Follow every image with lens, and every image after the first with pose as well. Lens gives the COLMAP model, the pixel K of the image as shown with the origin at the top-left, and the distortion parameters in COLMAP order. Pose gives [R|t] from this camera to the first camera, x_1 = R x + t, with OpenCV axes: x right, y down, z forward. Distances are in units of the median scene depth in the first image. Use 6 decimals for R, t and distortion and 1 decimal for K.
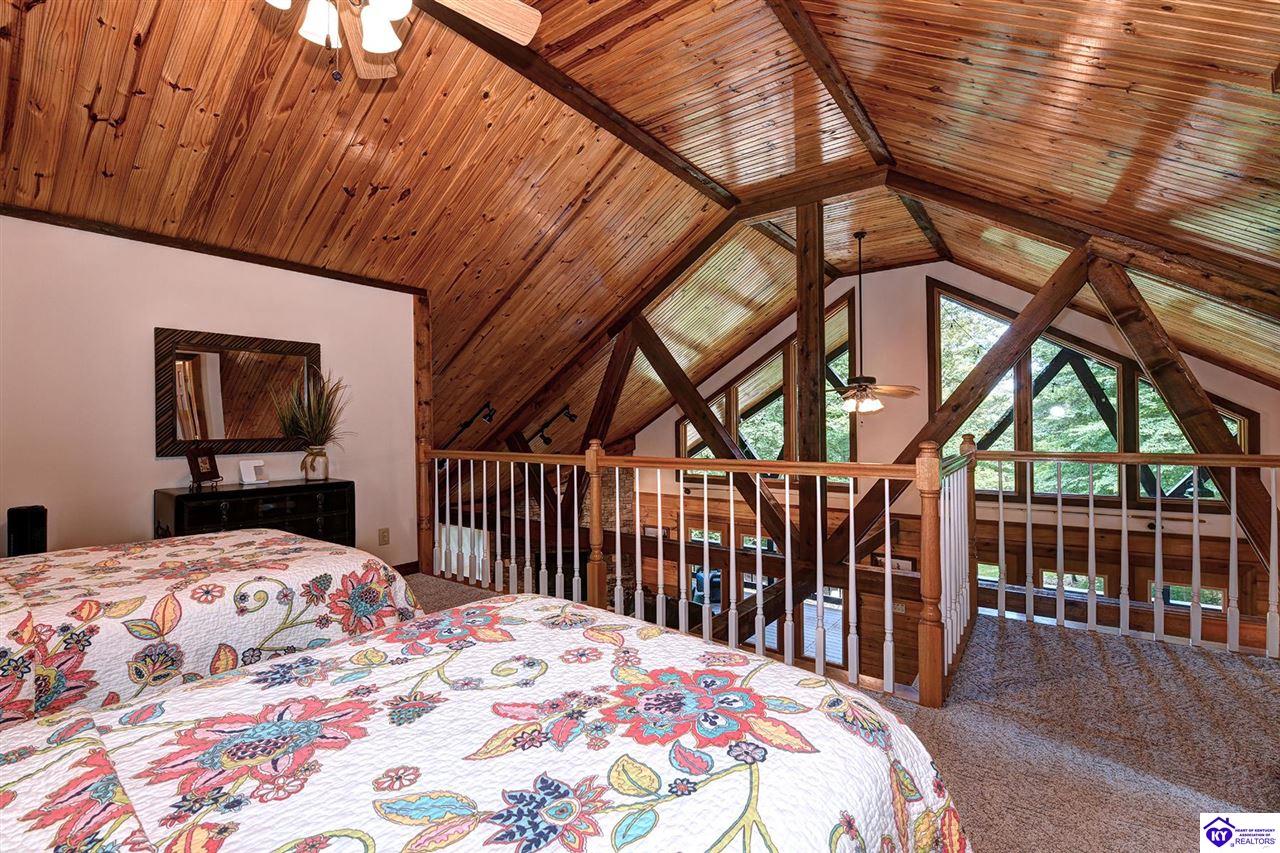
lens RADIAL K [[556.6, 0, 643.5], [0, 556.6, 424.8], [0, 0, 1]] dist [-0.005025, -0.008772]
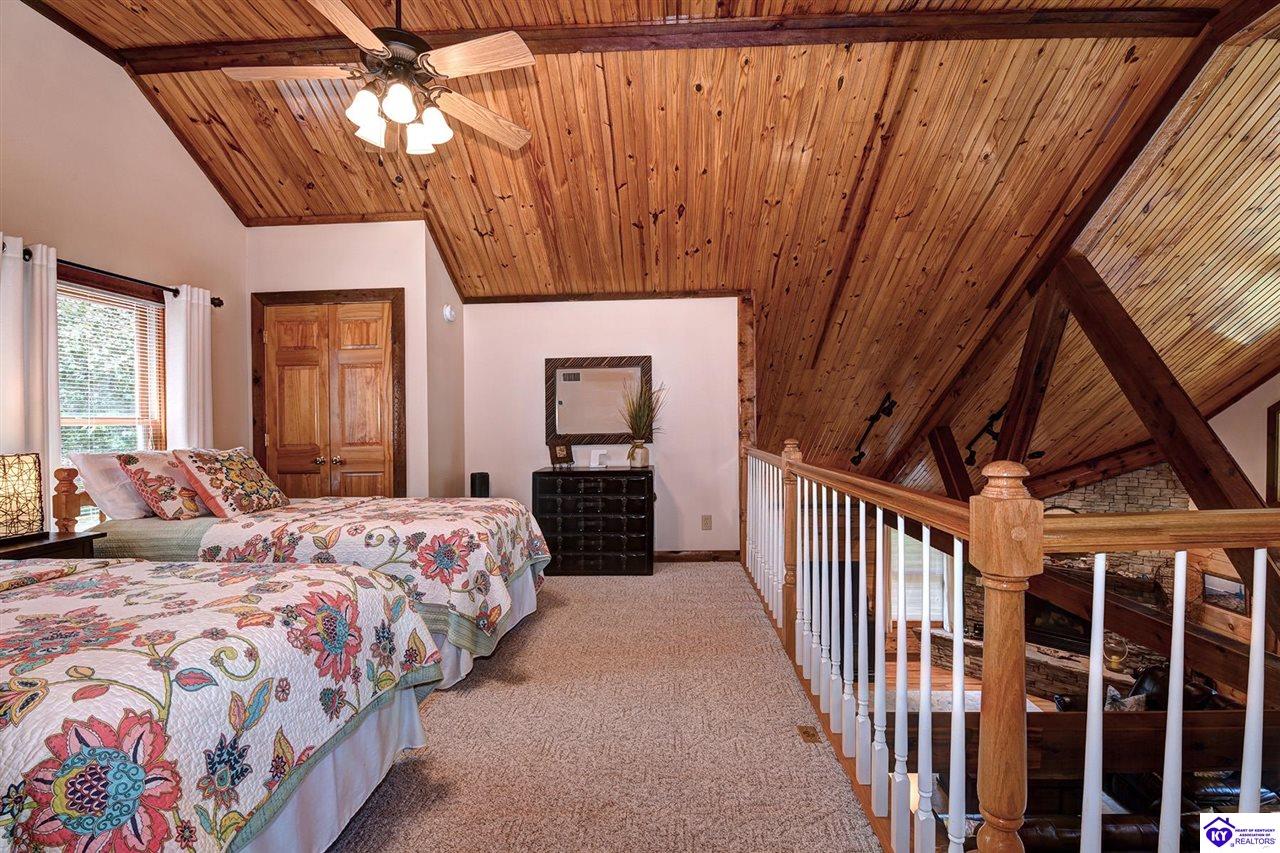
lens RADIAL K [[556.6, 0, 643.0], [0, 556.6, 430.8], [0, 0, 1]] dist [-0.005025, -0.008772]
pose [[0.564078, 0.006569, -0.825695, 0.466595], [0.014227, 0.999743, 0.017674, -0.003752], [0.825599, -0.021717, 0.563839, 0.340160]]
